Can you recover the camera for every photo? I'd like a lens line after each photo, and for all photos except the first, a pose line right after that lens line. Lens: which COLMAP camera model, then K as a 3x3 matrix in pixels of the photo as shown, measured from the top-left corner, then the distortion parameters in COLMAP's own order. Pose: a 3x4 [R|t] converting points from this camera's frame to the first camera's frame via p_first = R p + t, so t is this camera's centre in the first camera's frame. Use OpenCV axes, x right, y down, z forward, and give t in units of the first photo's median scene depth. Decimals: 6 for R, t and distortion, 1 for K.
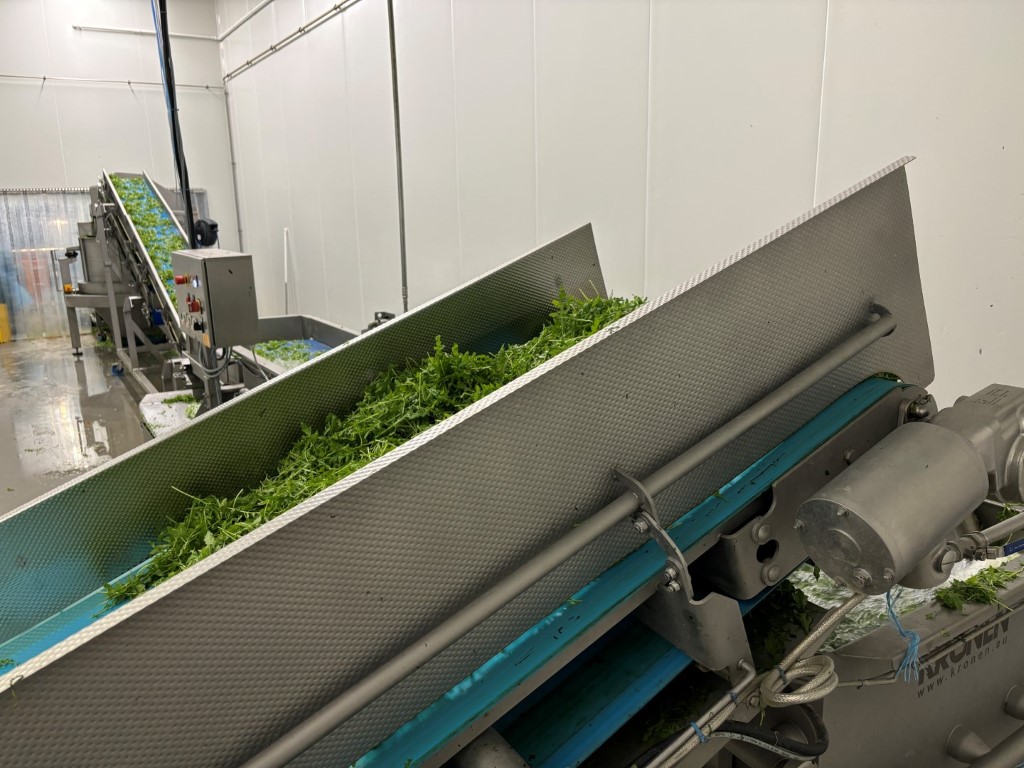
lens RADIAL K [[772.1, 0, 513.4], [0, 772.1, 381.0], [0, 0, 1]] dist [0.022883, -0.006999]
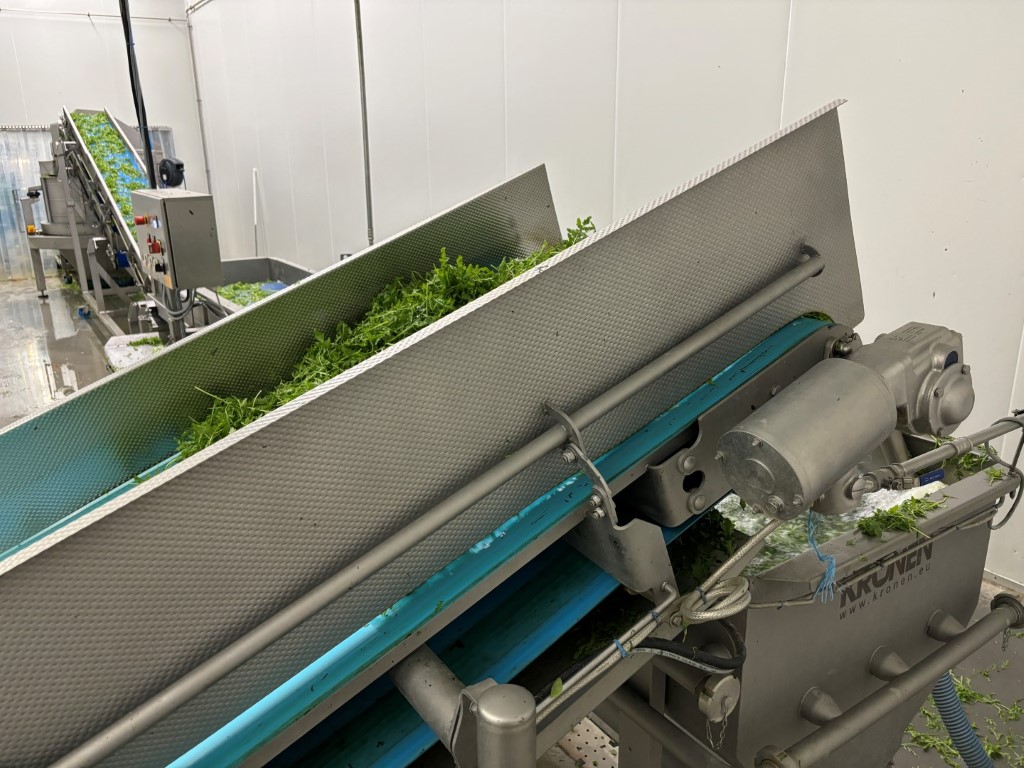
lens RADIAL K [[769.8, 0, 508.6], [0, 769.8, 371.8], [0, 0, 1]] dist [0.057482, -0.071911]
pose [[0.999726, -0.000261, 0.023419, 0.006363], [-0.001135, 0.998224, 0.059561, 0.001086], [-0.023392, -0.059571, 0.997950, -0.003941]]
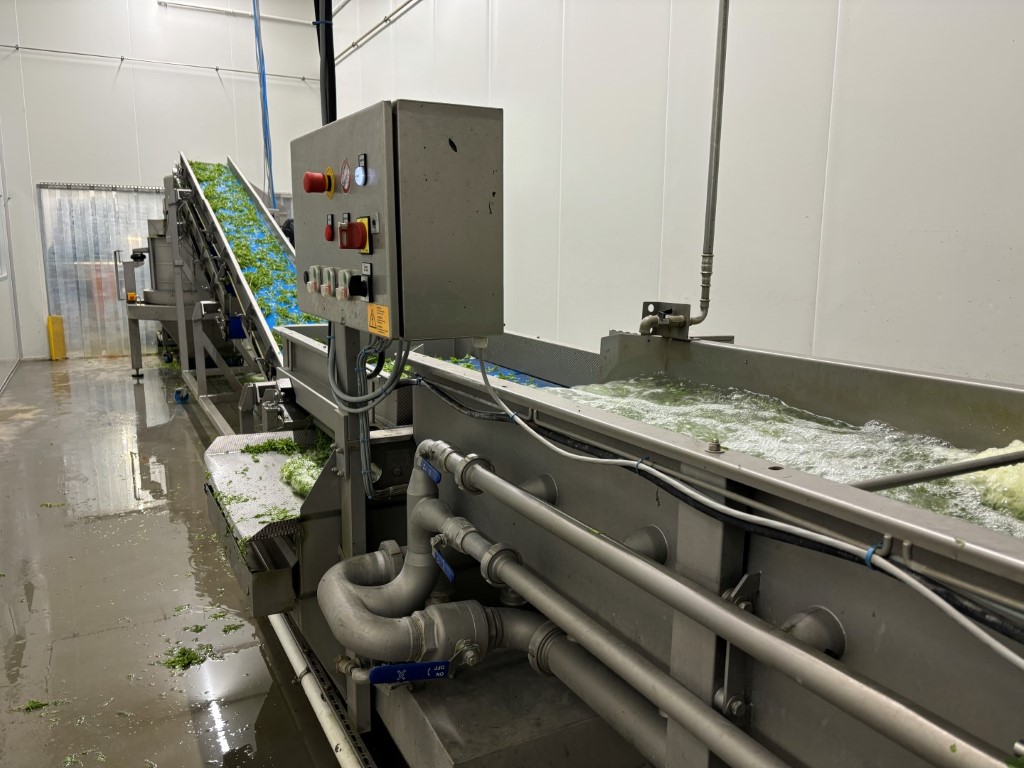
lens RADIAL K [[772.1, 0, 513.4], [0, 772.1, 381.0], [0, 0, 1]] dist [0.022883, -0.006999]
pose [[0.996556, 0.037610, -0.073900, -0.117334], [-0.041643, 0.997682, -0.053823, -0.001320], [0.071705, 0.056715, 0.995812, 0.242208]]
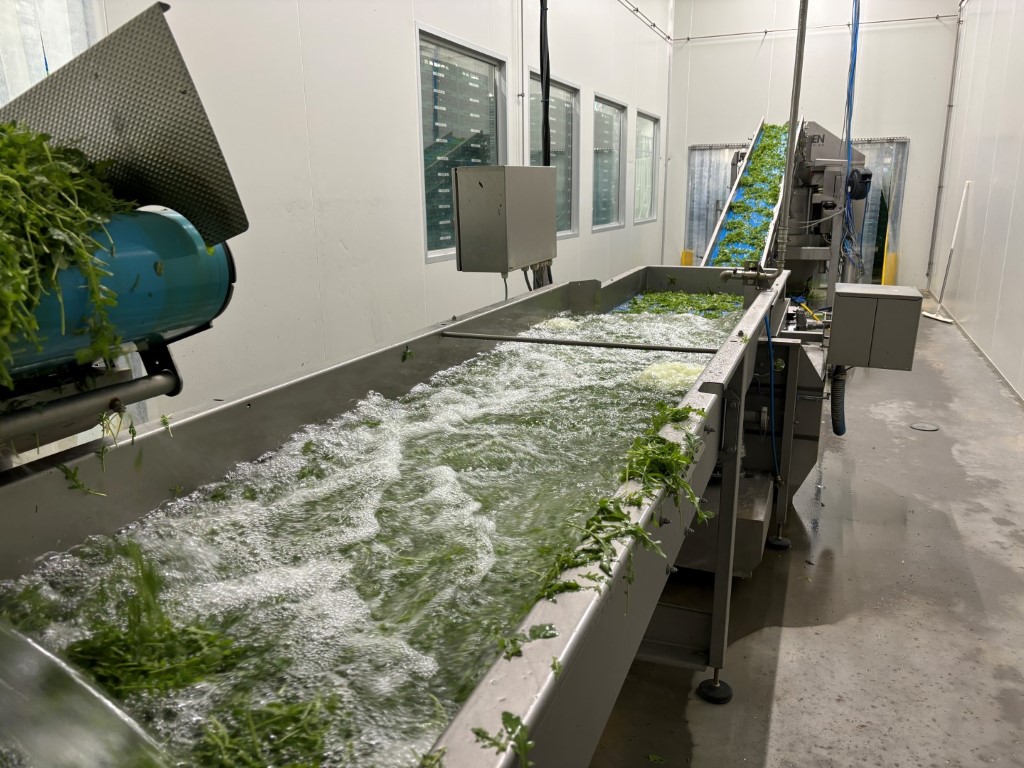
lens RADIAL K [[774.0, 0, 513.2], [0, 774.0, 387.6], [0, 0, 1]] dist [0.020193, -0.006489]
pose [[0.571785, 0.215771, -0.791520, 0.155792], [-0.180023, 0.974279, 0.135546, -0.017669], [0.800408, 0.064988, 0.595922, 0.205290]]
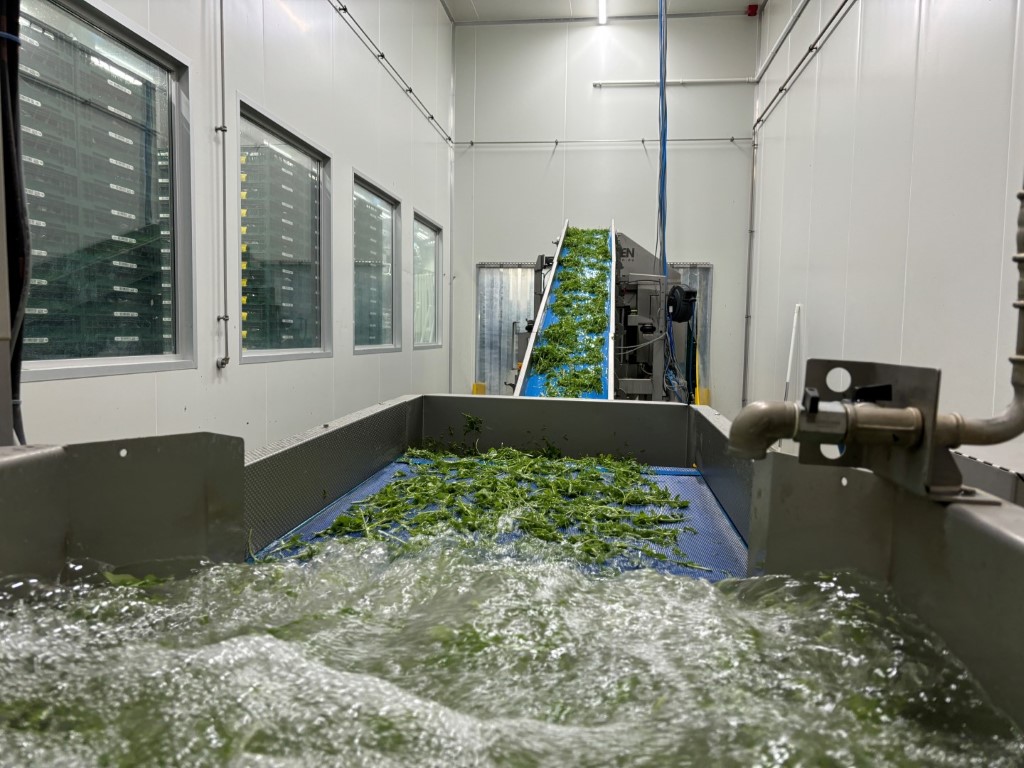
lens RADIAL K [[764.8, 0, 511.1], [0, 764.8, 380.8], [0, 0, 1]] dist [0.066283, -0.075840]
pose [[0.767022, 0.073631, -0.637382, -0.063774], [-0.171860, 0.980672, -0.093527, -0.030099], [0.618176, 0.181278, 0.764850, 0.432926]]
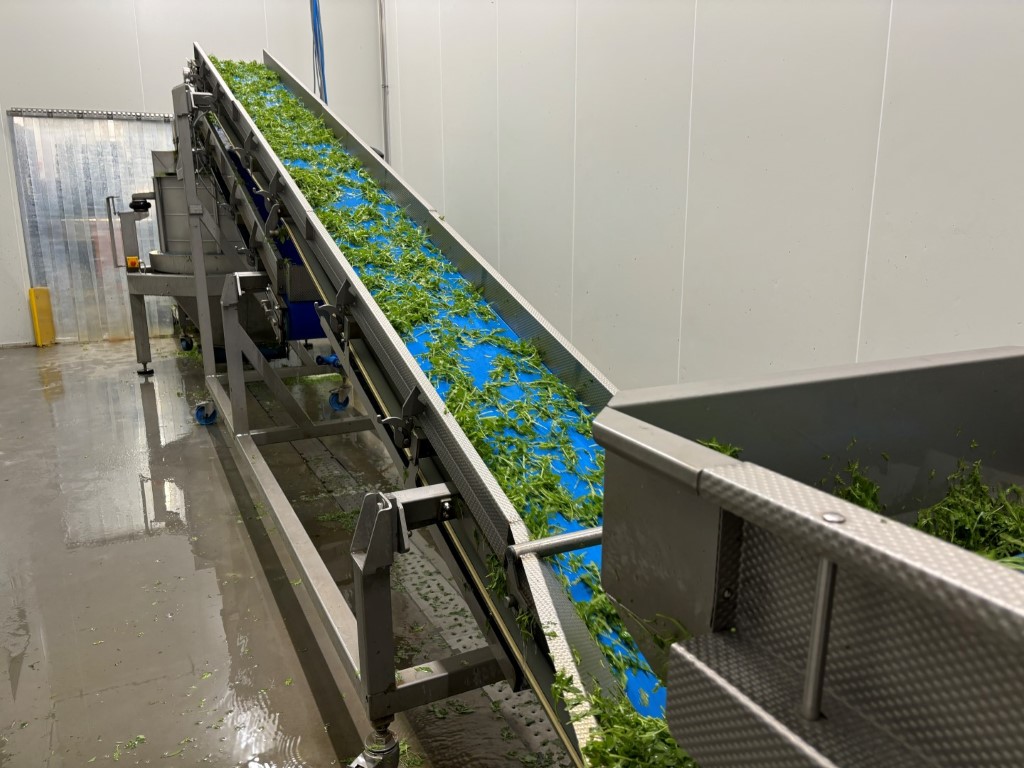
lens RADIAL K [[772.0, 0, 510.4], [0, 772.0, 384.7], [0, 0, 1]] dist [0.006164, 0.000587]
pose [[0.994227, 0.038411, -0.100185, -0.266669], [-0.038093, 0.999261, 0.005086, -0.047694], [0.100307, -0.001240, 0.994956, 0.526601]]
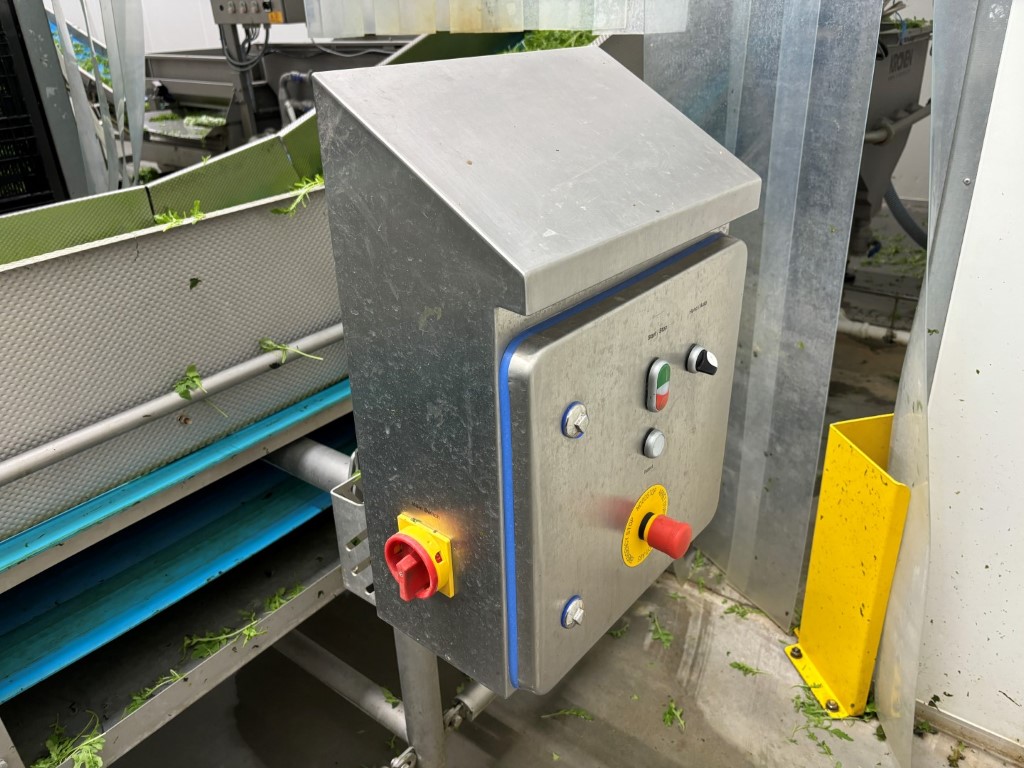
lens RADIAL K [[778.7, 0, 511.7], [0, 778.7, 386.5], [0, 0, 1]] dist [0.015586, -0.001564]
pose [[0.946328, -0.163427, 0.278847, -0.190689], [0.095650, 0.965707, 0.241372, 0.095154], [-0.308731, -0.201745, 0.929508, -0.138700]]
